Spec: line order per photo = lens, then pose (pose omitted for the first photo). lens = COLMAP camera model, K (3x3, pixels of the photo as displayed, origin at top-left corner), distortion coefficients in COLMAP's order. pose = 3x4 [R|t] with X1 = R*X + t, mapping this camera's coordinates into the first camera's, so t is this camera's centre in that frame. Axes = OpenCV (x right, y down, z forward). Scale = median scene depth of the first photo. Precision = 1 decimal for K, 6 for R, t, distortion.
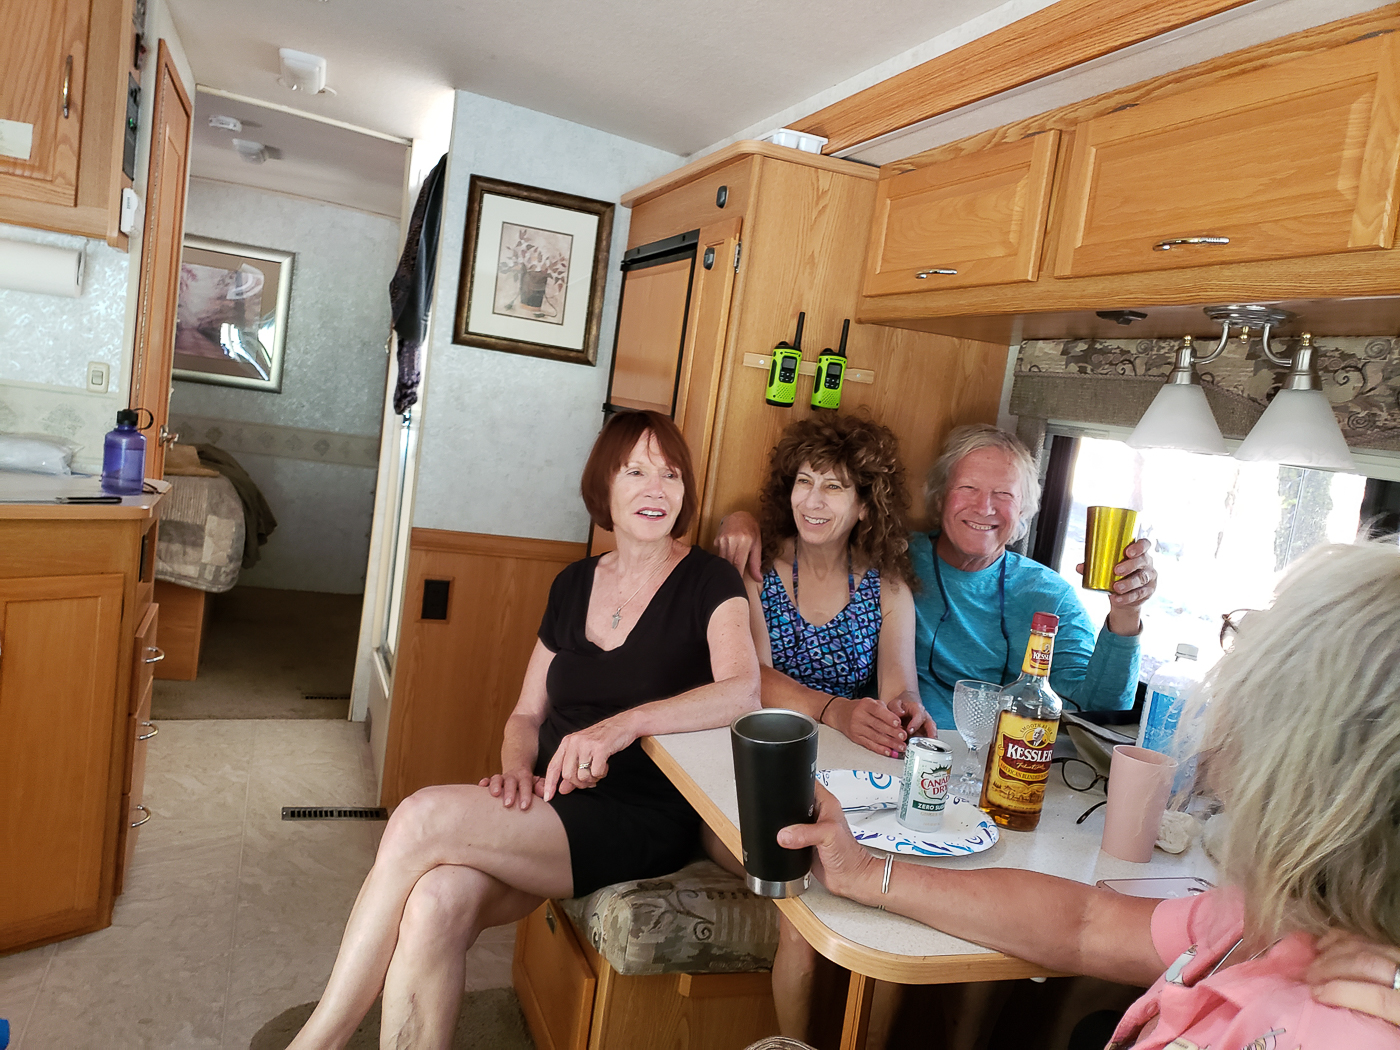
lens RADIAL K [[1086.6, 0, 699.1], [0, 1086.6, 529.4], [0, 0, 1]] dist [0.006917, 0.003101]
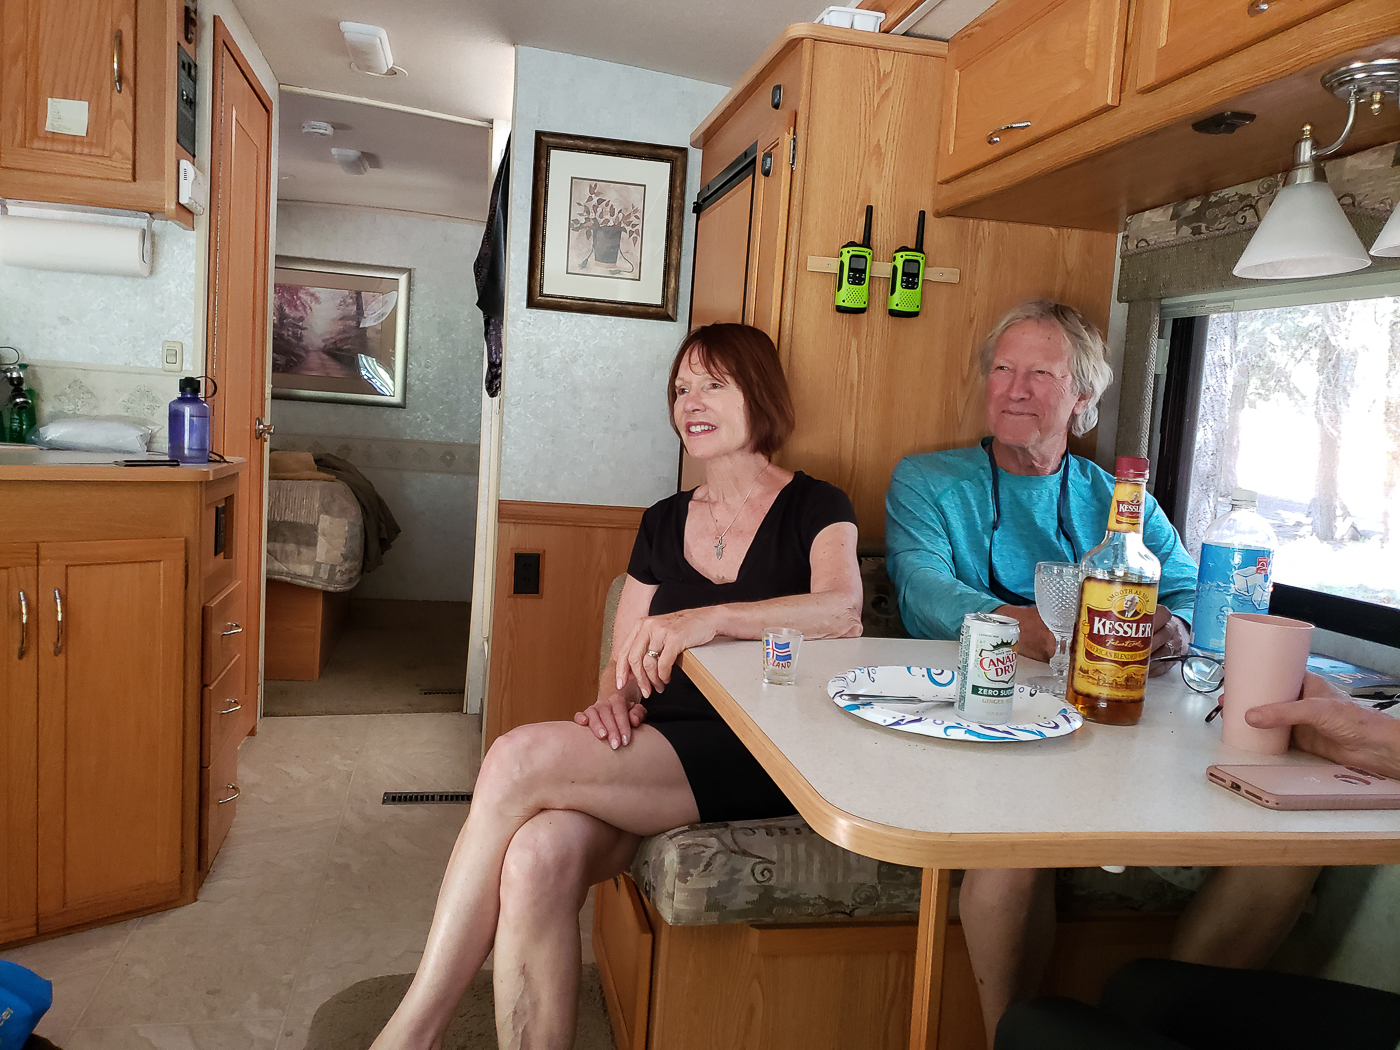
lens RADIAL K [[1086.6, 0, 699.1], [0, 1086.6, 529.4], [0, 0, 1]] dist [0.006917, 0.003101]
pose [[0.987823, -0.059605, -0.143711, 0.062266], [0.056089, 0.998022, -0.028397, 0.075816], [0.145120, 0.019990, 0.989212, 0.082454]]
